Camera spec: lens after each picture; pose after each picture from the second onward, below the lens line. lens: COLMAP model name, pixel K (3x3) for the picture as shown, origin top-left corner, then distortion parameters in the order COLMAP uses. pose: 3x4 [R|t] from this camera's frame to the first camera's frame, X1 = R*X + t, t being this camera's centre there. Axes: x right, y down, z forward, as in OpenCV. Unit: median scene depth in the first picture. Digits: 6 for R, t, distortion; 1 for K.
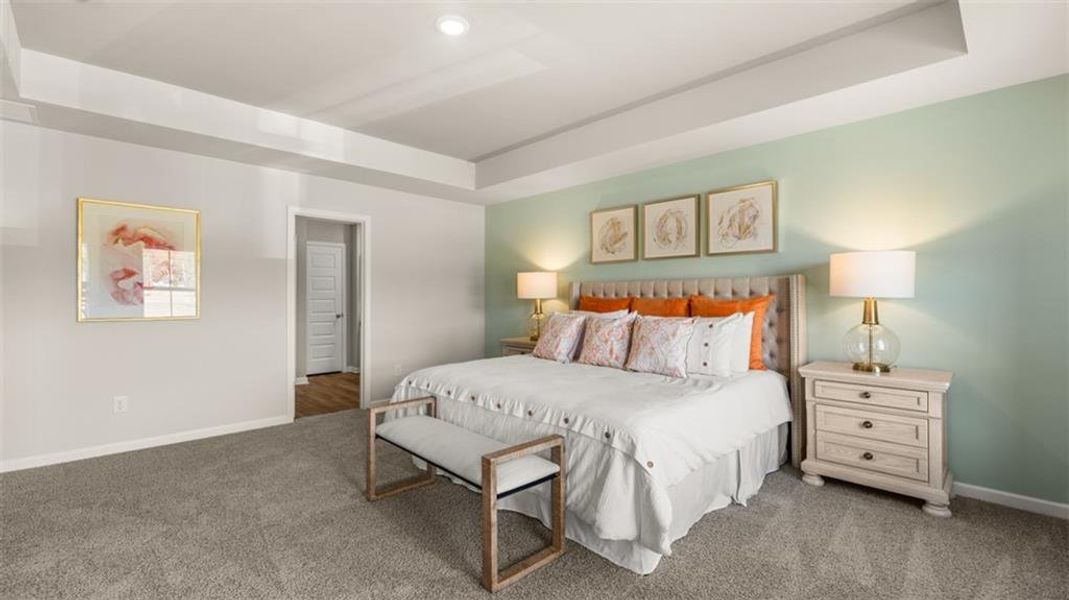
lens RADIAL K [[459.2, 0, 513.4], [0, 459.2, 294.0], [0, 0, 1]] dist [-0.002781, 0.000164]
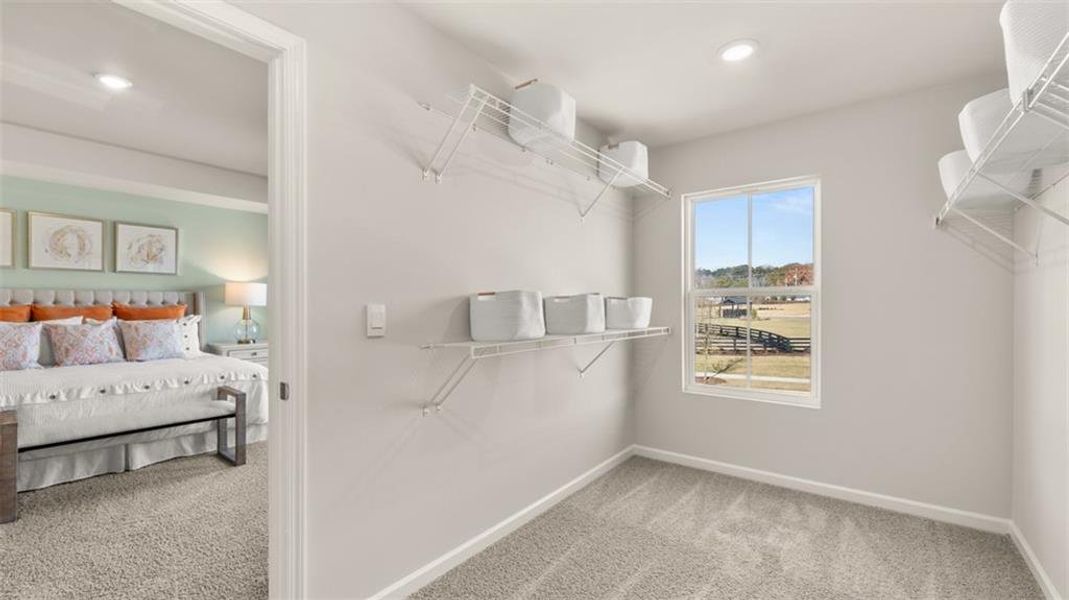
lens RADIAL K [[432.4, 0, 519.6], [0, 432.4, 302.8], [0, 0, 1]] dist [-0.000655, 0.000018]
pose [[-0.124702, 0.006578, 0.992172, -0.974852], [-0.008862, 0.999931, -0.007743, -0.000405], [-0.992155, -0.009758, -0.124635, 0.059298]]
